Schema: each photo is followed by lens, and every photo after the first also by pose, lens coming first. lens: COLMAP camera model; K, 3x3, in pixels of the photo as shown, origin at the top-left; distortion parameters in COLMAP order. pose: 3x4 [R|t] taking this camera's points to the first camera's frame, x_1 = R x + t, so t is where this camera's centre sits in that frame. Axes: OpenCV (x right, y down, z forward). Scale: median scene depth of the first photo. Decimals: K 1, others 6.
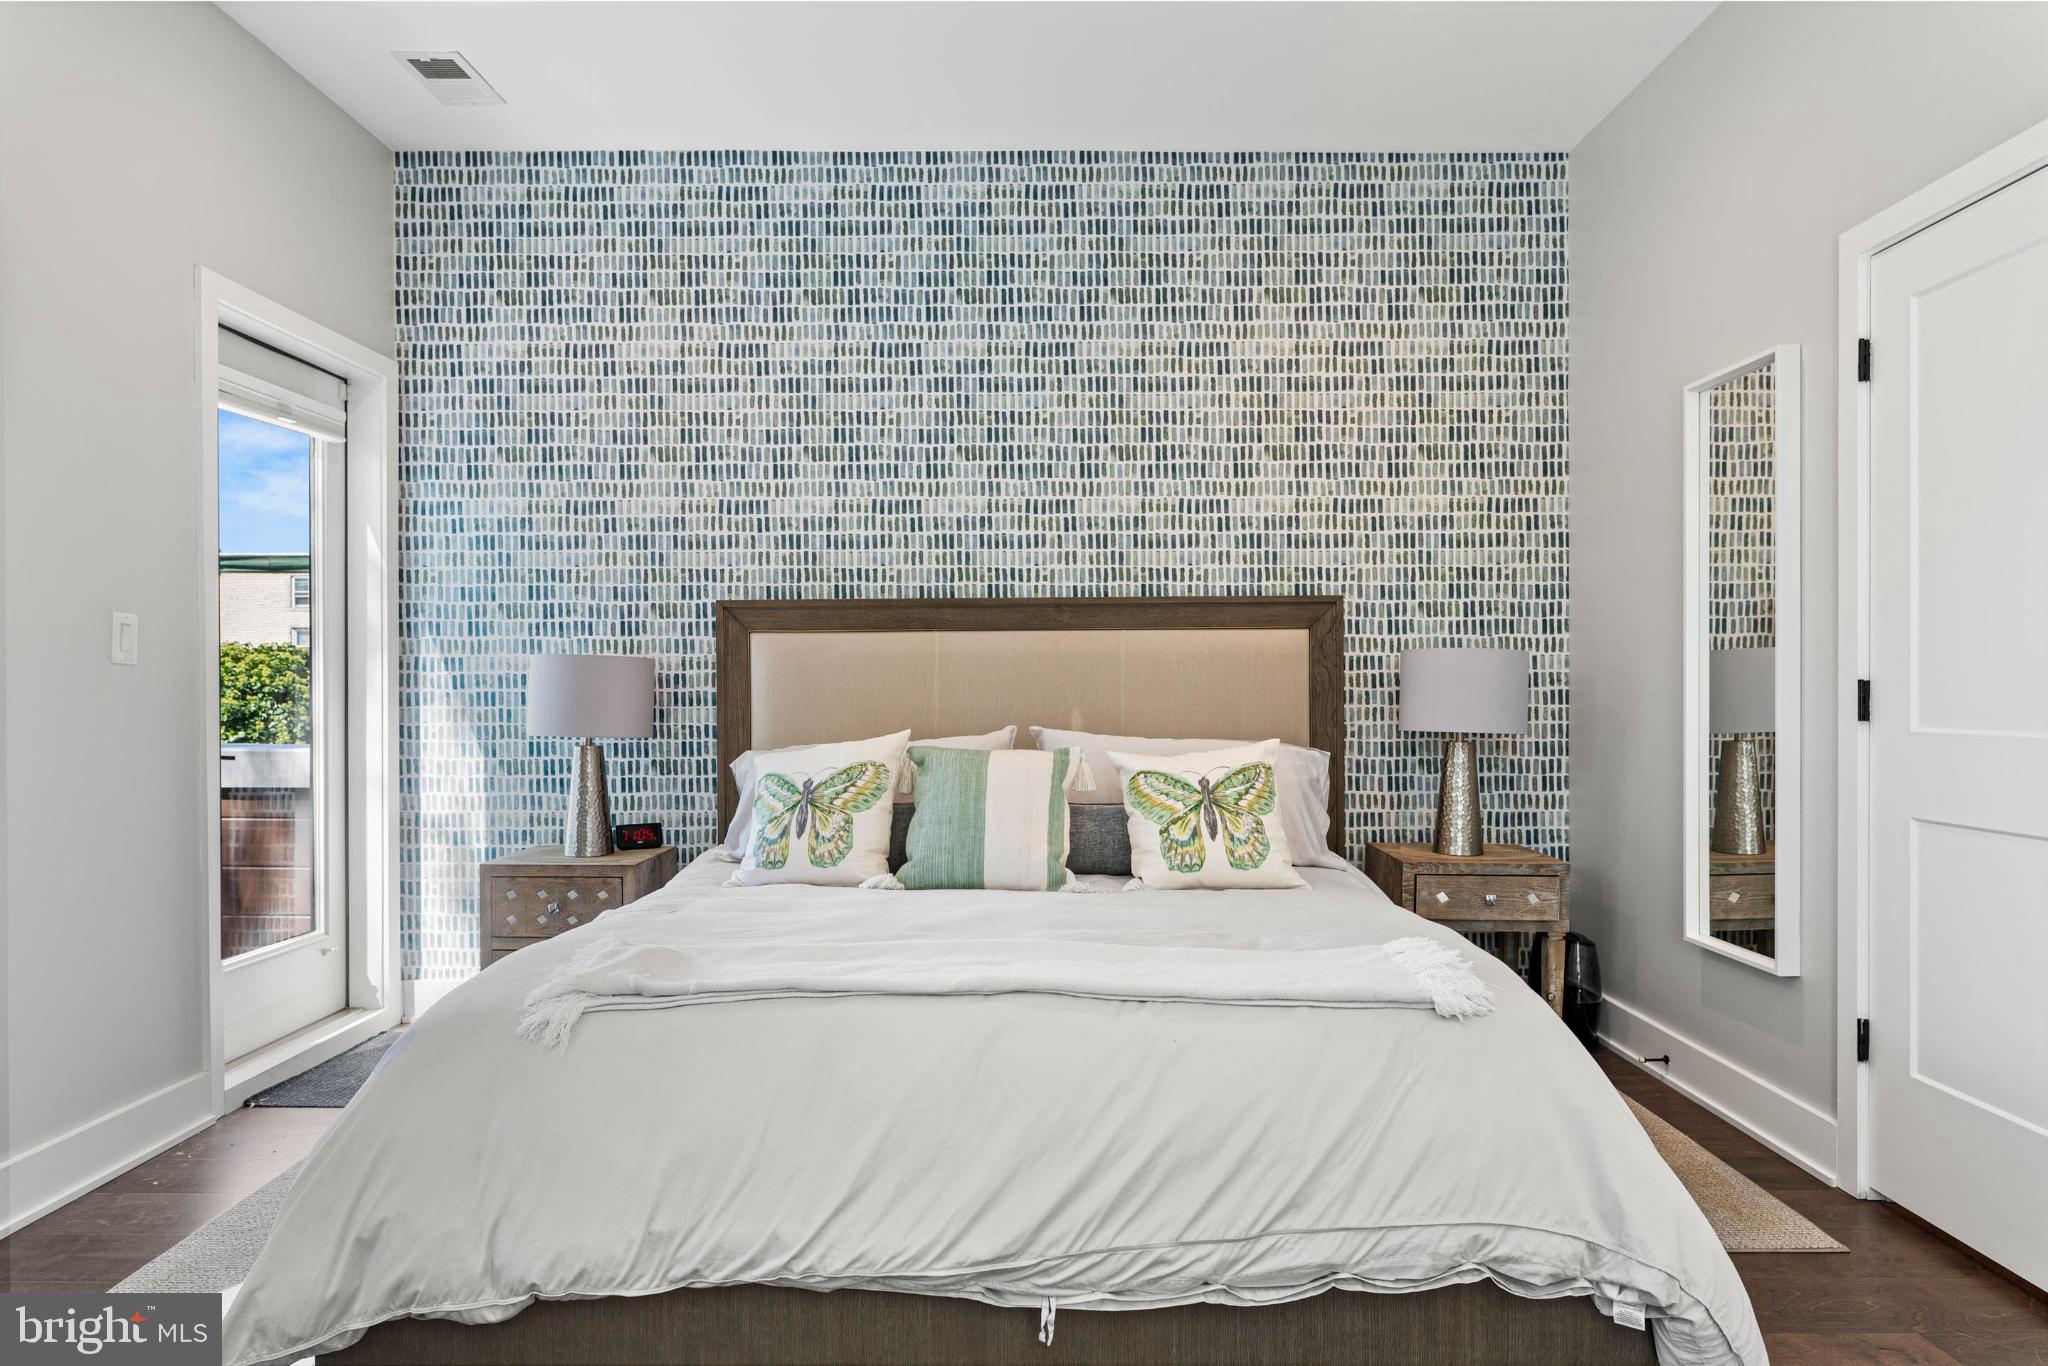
lens RADIAL K [[1189.0, 0, 1022.4], [0, 1189.0, 694.7], [0, 0, 1]] dist [-0.002511, -0.000153]
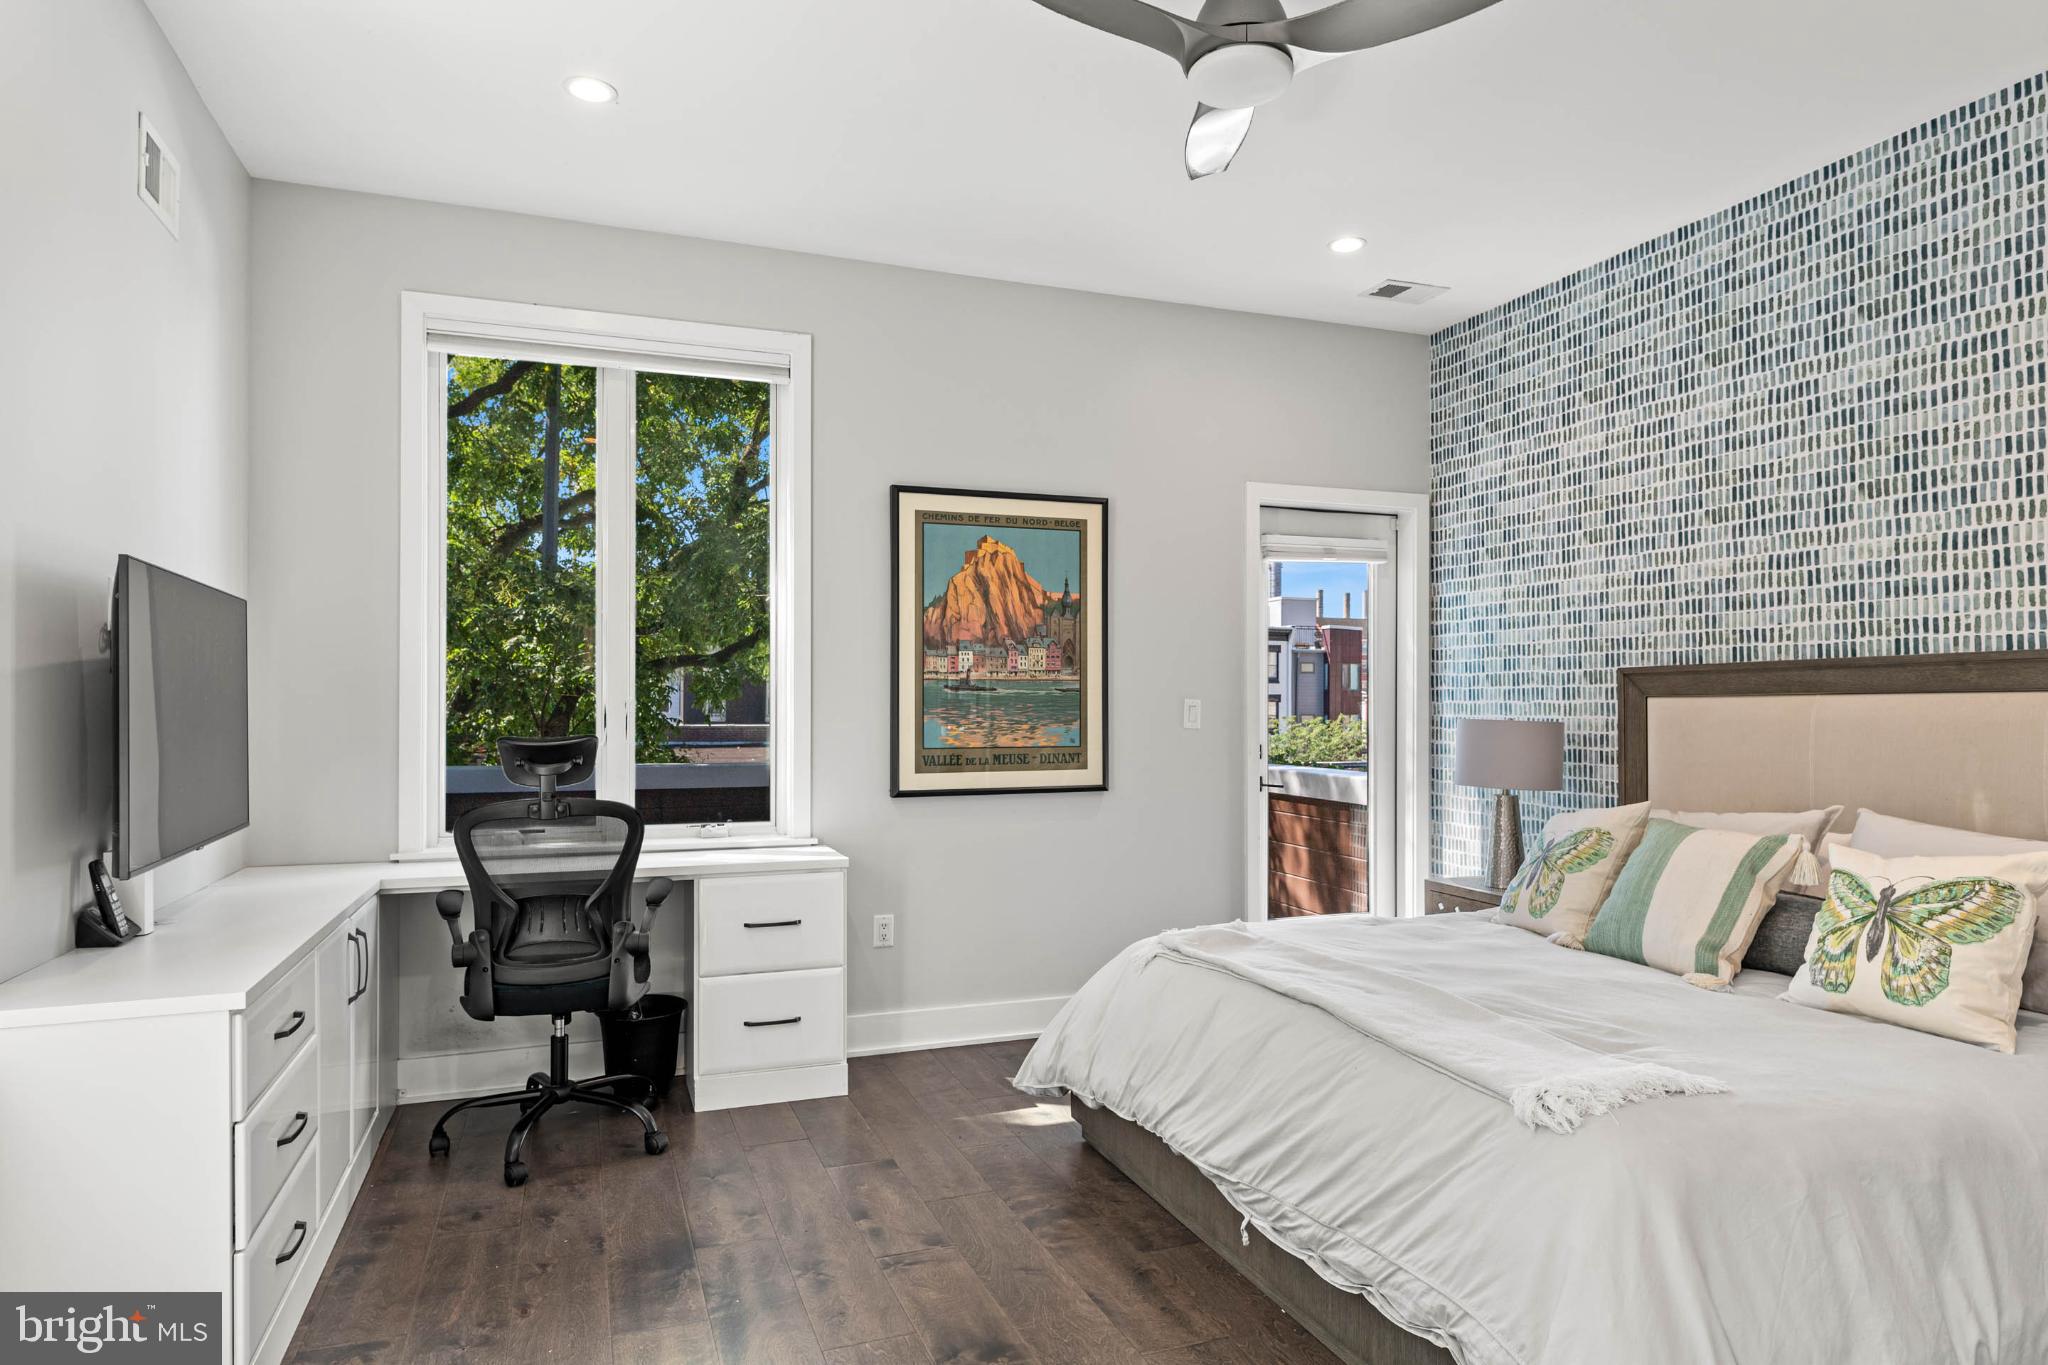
lens RADIAL K [[1189.0, 0, 1022.4], [0, 1189.0, 694.2], [0, 0, 1]] dist [-0.002511, -0.000153]
pose [[0.354643, -0.008017, -0.934967, 0.548463], [-0.006810, 0.999915, -0.011157, -0.038921], [0.934977, 0.010324, 0.354558, 0.108029]]
